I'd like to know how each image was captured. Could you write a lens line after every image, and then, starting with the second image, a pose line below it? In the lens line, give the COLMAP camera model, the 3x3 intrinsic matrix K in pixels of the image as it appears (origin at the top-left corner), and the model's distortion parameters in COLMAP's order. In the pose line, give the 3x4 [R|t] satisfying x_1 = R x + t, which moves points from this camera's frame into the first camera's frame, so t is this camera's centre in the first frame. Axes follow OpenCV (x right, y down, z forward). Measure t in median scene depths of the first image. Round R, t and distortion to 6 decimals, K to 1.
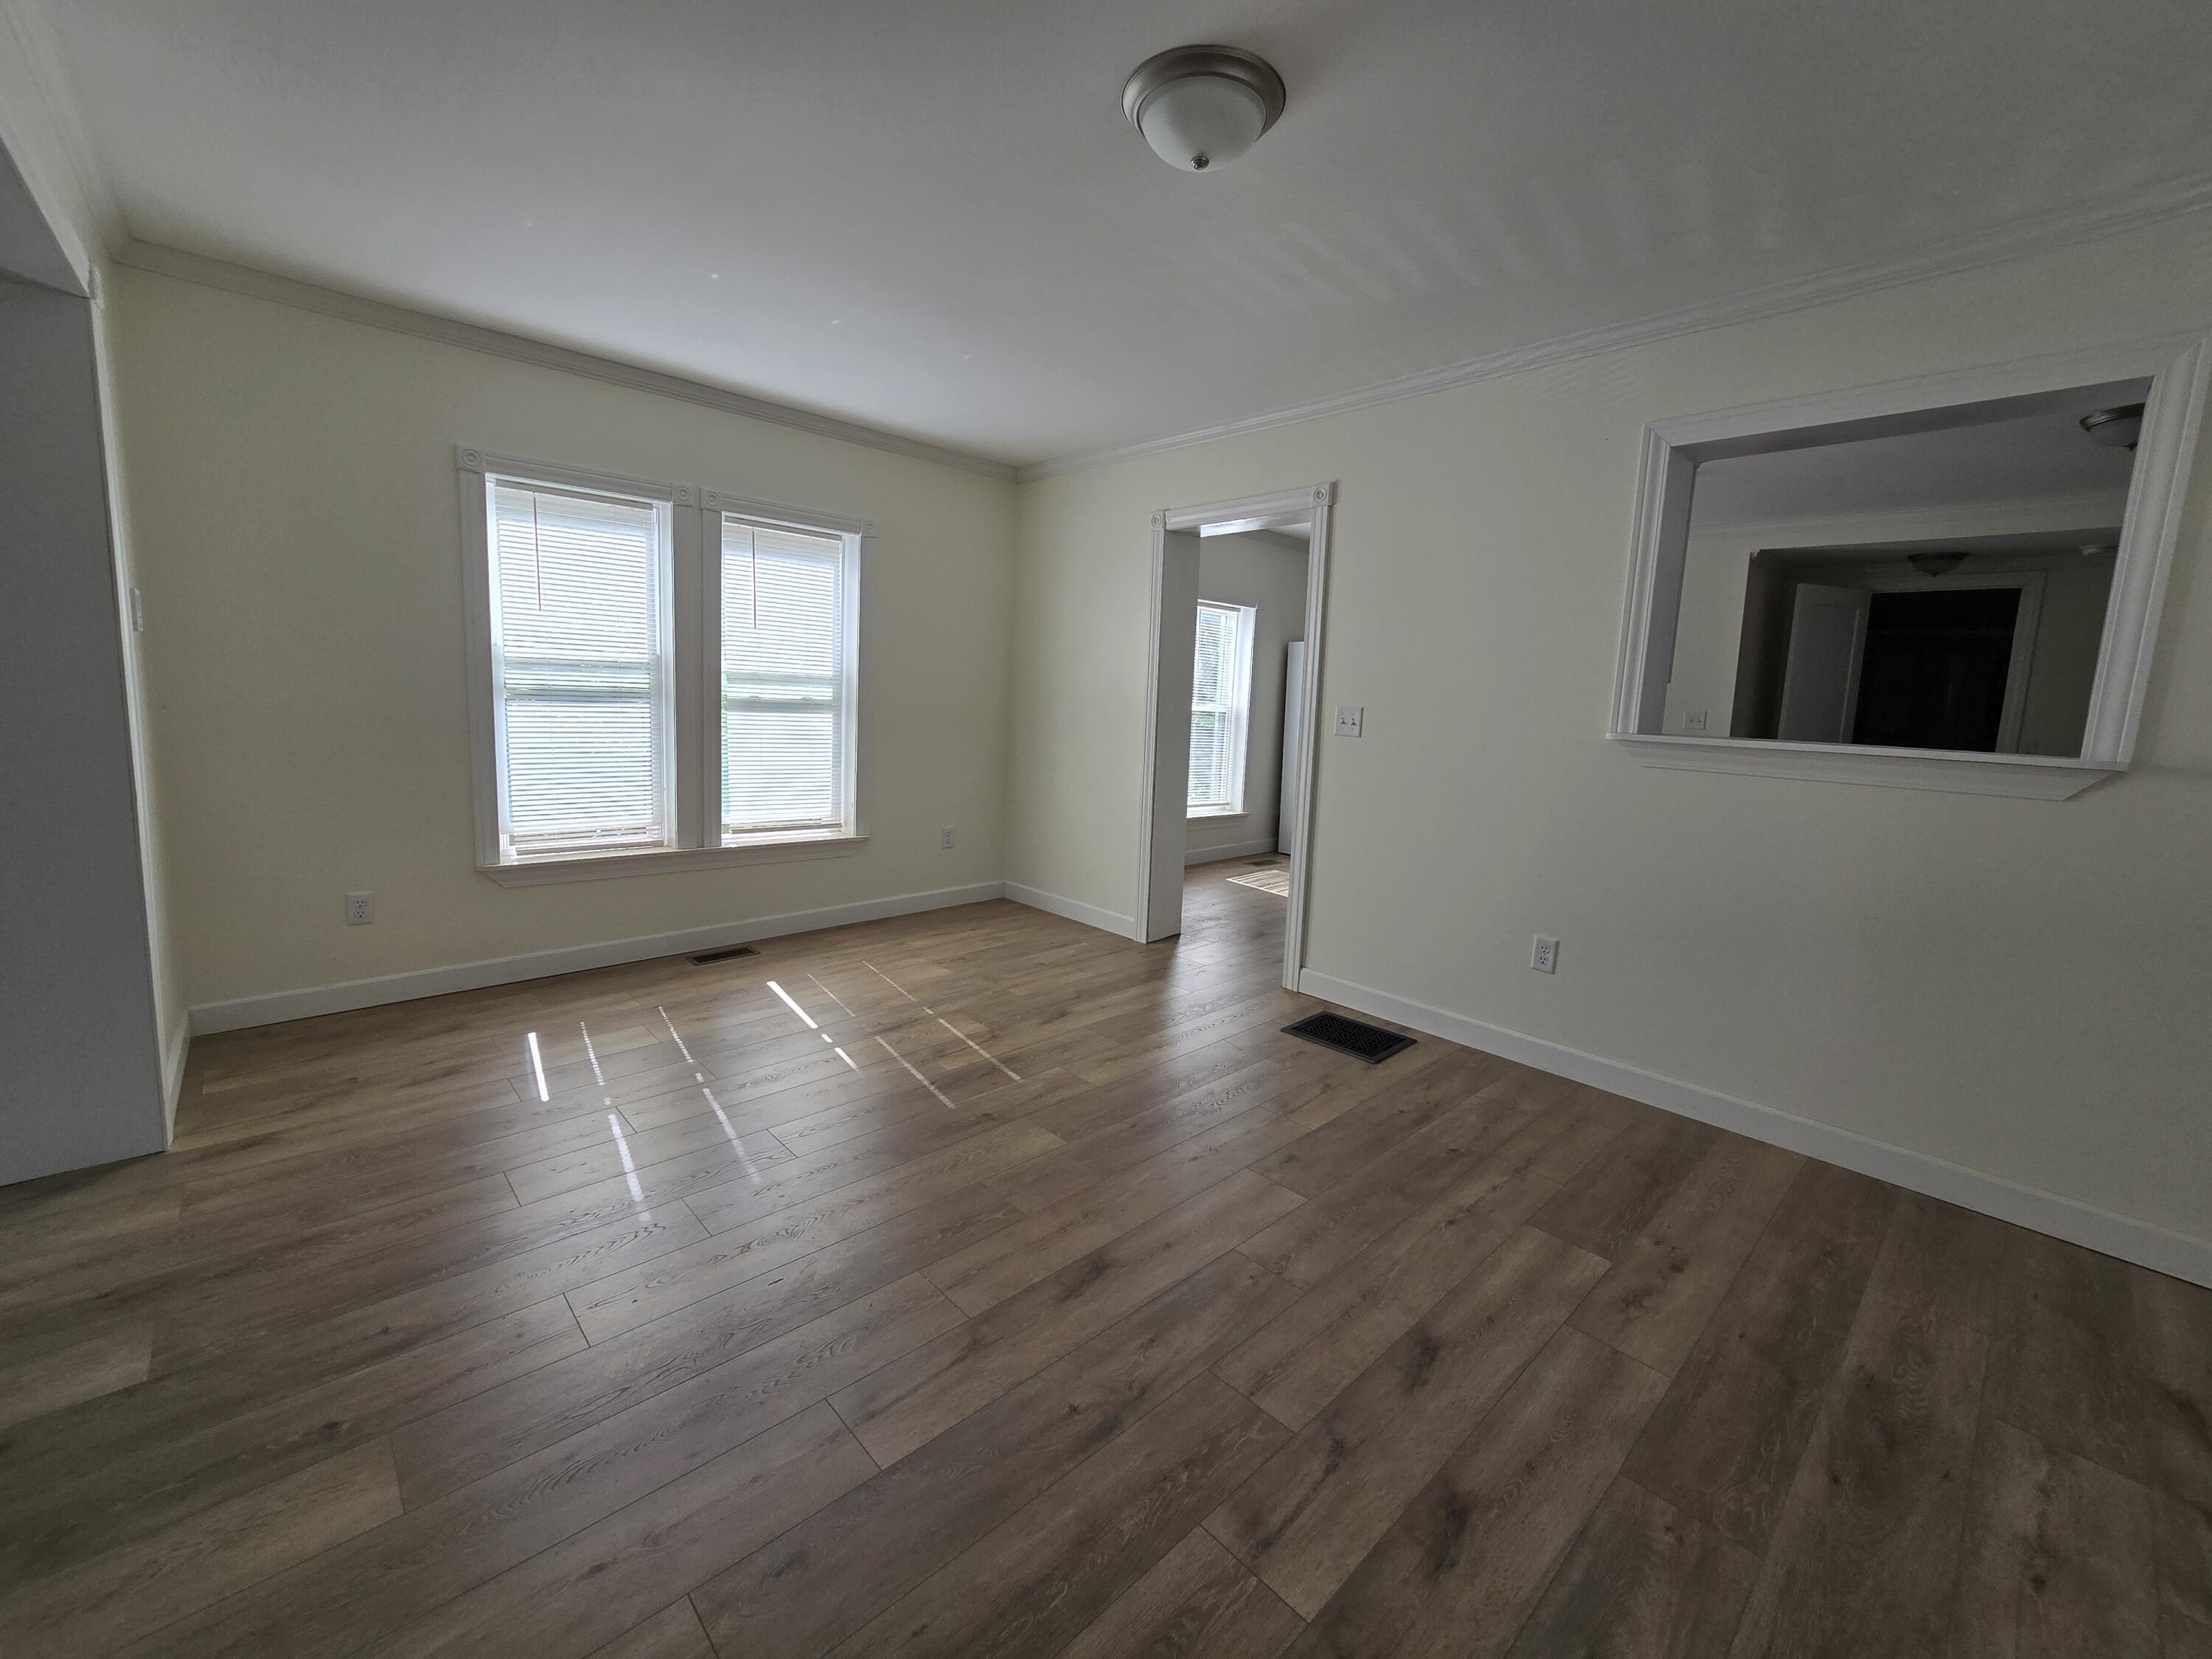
lens RADIAL K [[900.6, 0, 1108.0], [0, 900.6, 805.0], [0, 0, 1]] dist [-0.001054, -0.000021]
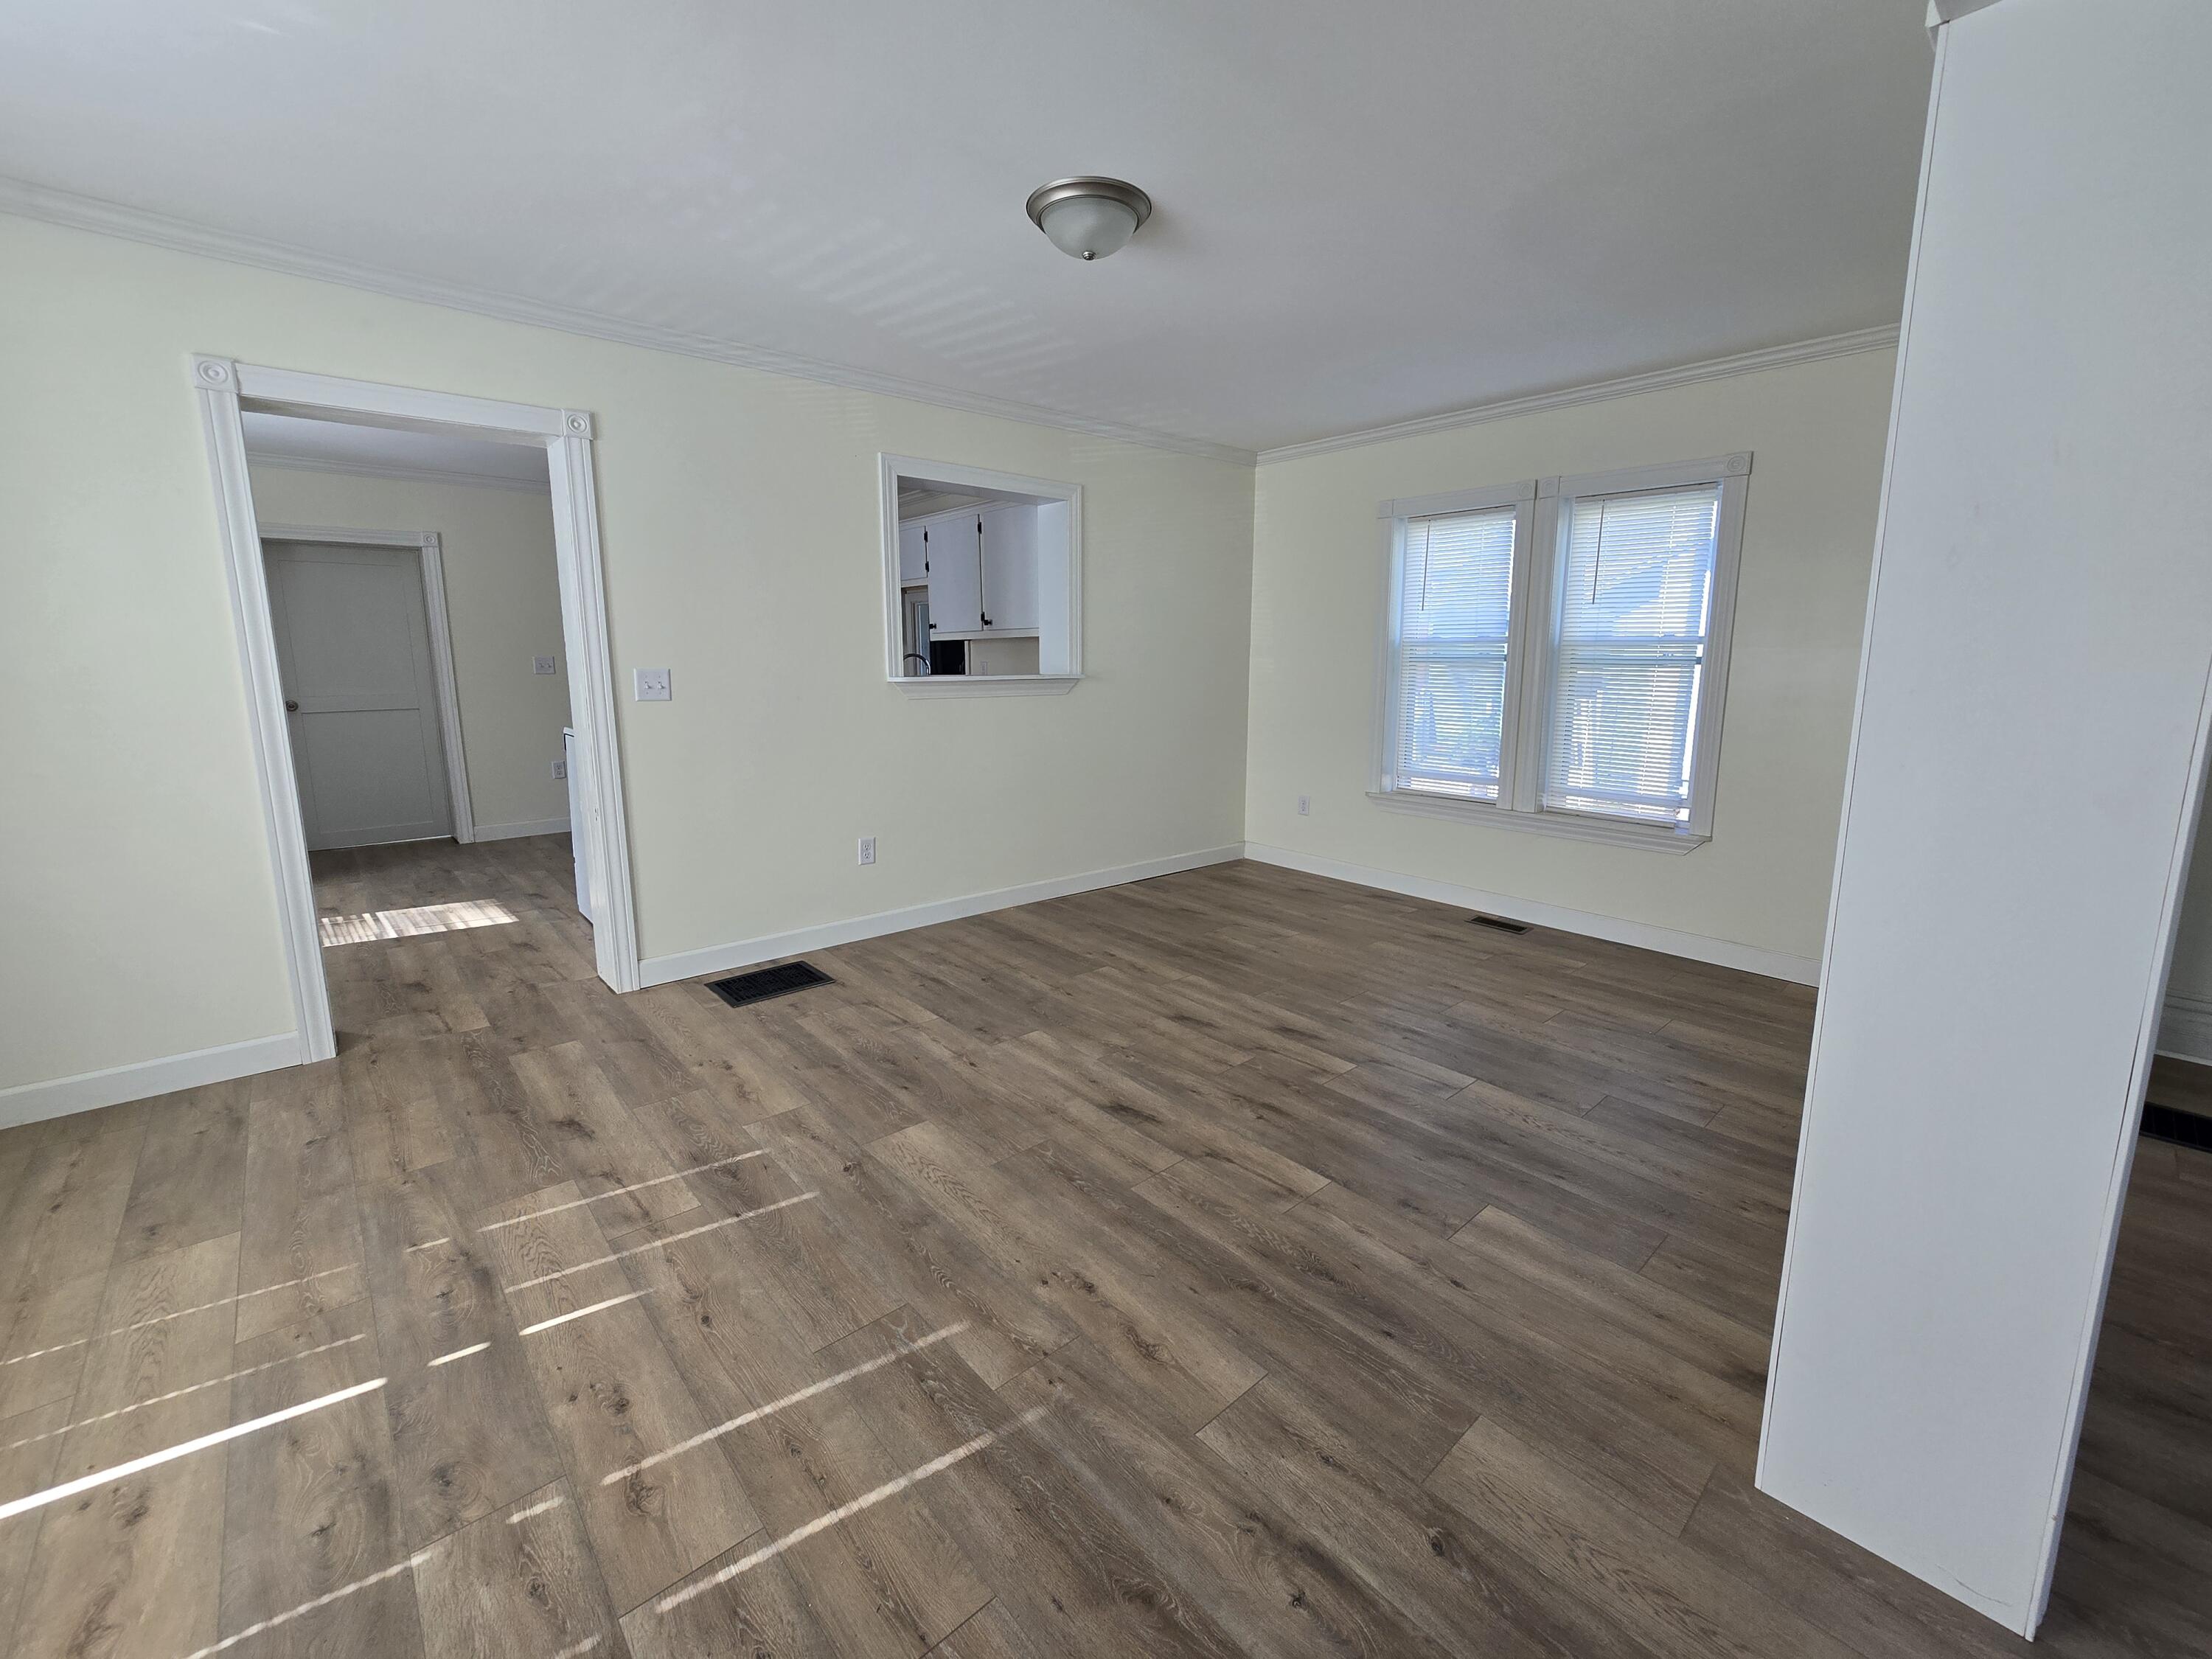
lens RADIAL K [[900.6, 0, 1108.0], [0, 900.6, 805.0], [0, 0, 1]] dist [-0.001054, -0.000021]
pose [[0.027044, -0.199572, 0.979510, -1.020121], [0.127385, 0.972568, 0.194640, -0.143407], [-0.991485, 0.119511, 0.051724, 0.763263]]
